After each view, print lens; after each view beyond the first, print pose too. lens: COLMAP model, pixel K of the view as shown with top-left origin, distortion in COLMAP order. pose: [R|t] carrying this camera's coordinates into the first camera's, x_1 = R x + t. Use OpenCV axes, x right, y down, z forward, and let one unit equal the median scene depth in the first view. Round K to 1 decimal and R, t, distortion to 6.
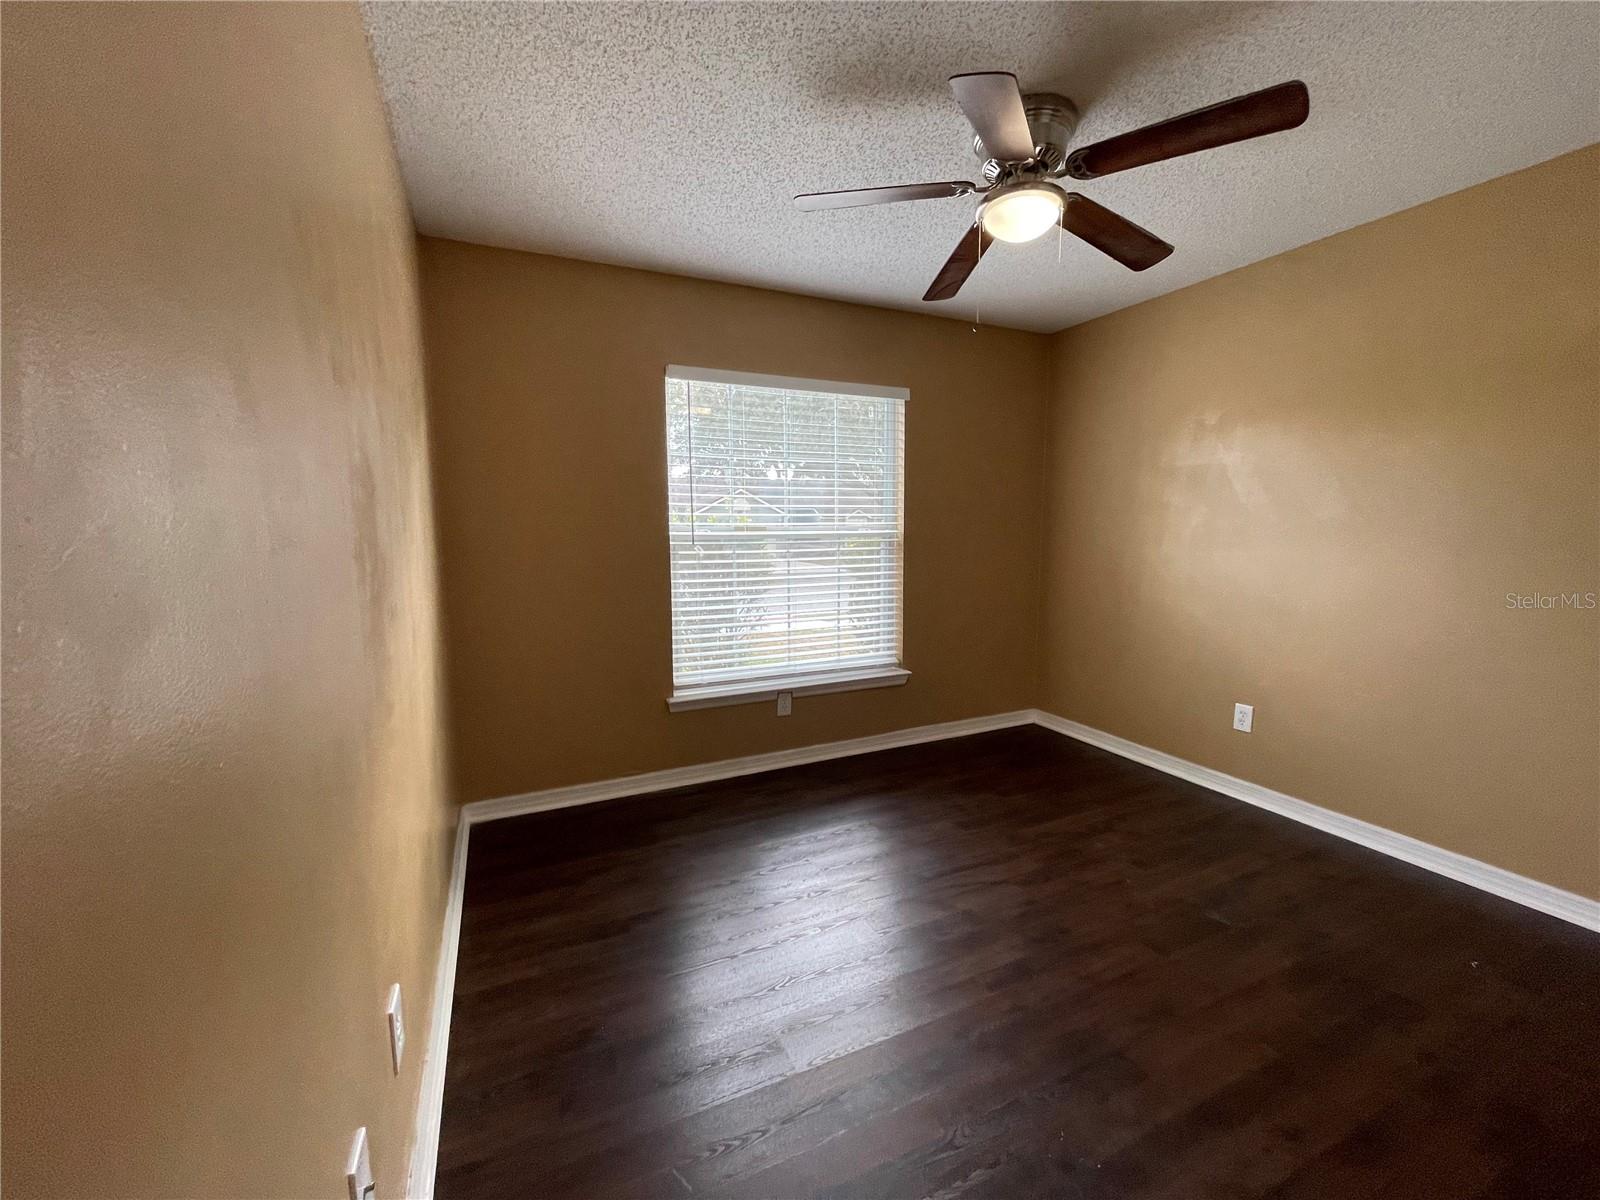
lens RADIAL K [[644.4, 0, 793.0], [0, 644.4, 602.4], [0, 0, 1]] dist [-0.000893, 0.000779]
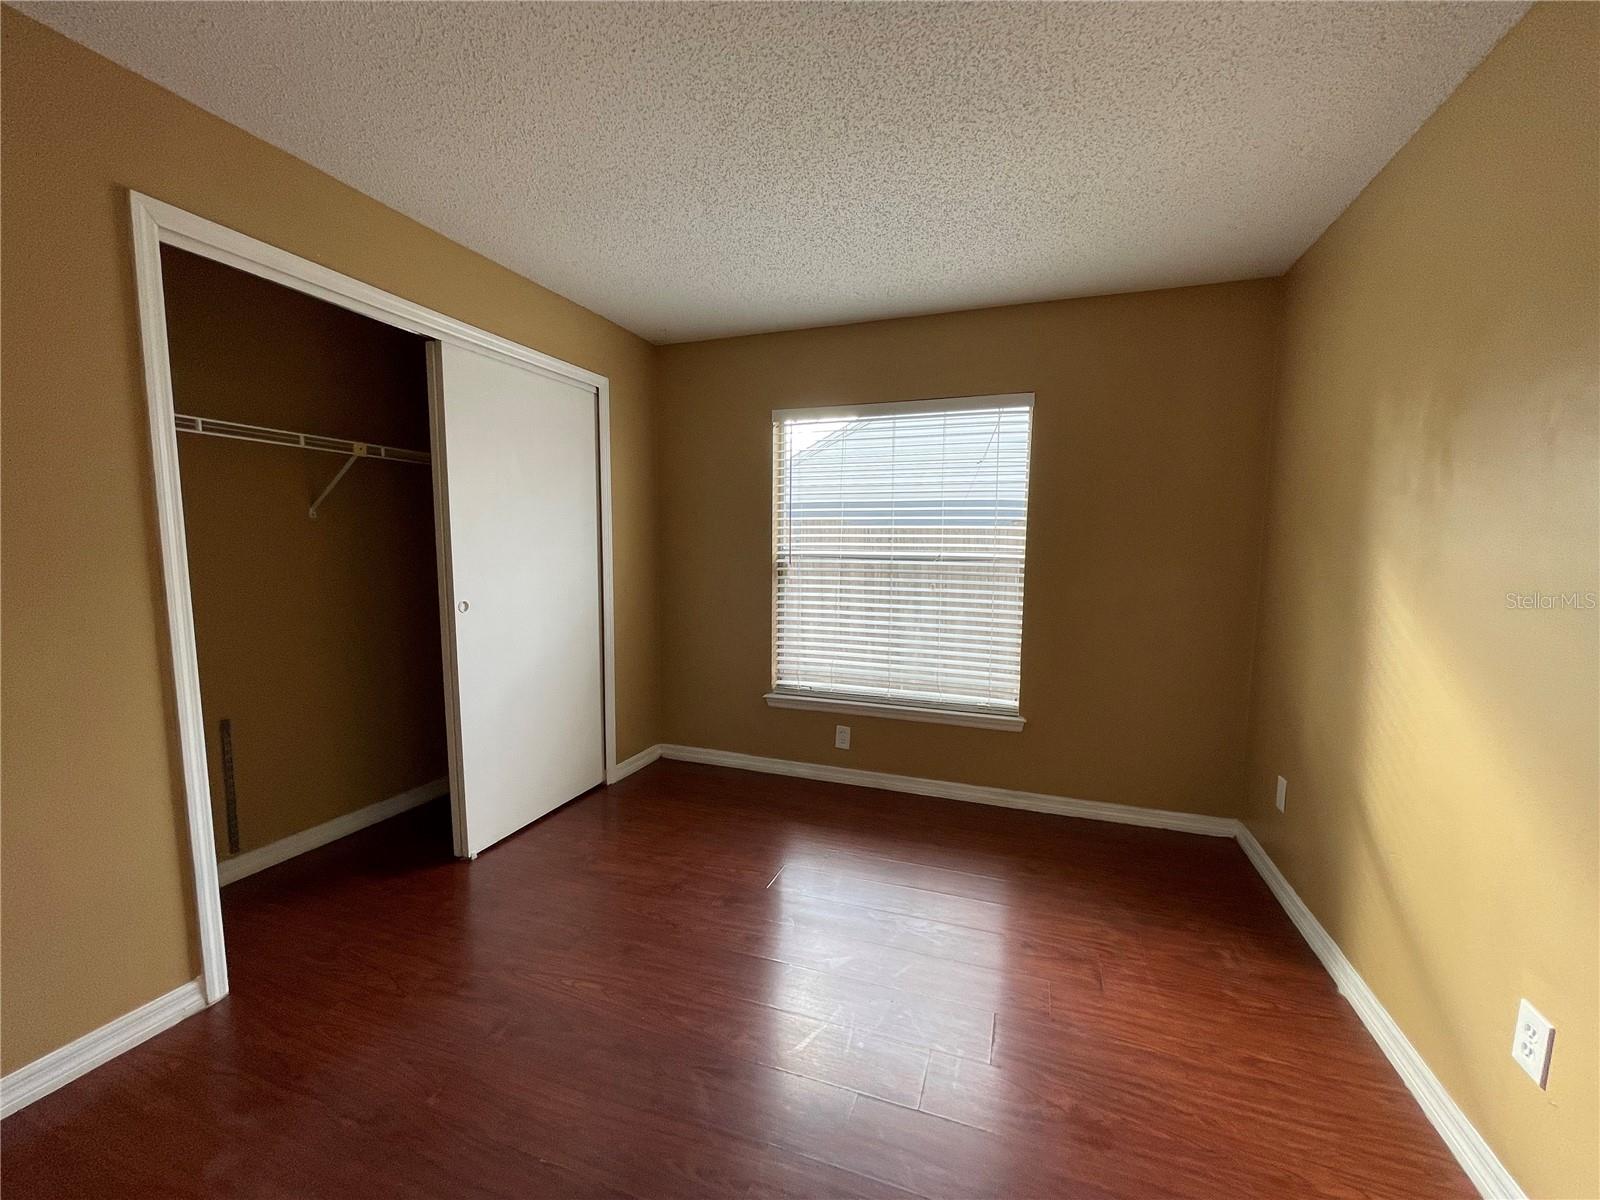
lens RADIAL K [[644.4, 0, 797.0], [0, 644.4, 606.4], [0, 0, 1]] dist [-0.000893, 0.000779]
pose [[0.714830, 0.093658, -0.692998, 0.601152], [-0.104695, 0.994155, 0.026365, -0.037404], [0.691417, 0.053707, 0.720457, 0.204973]]
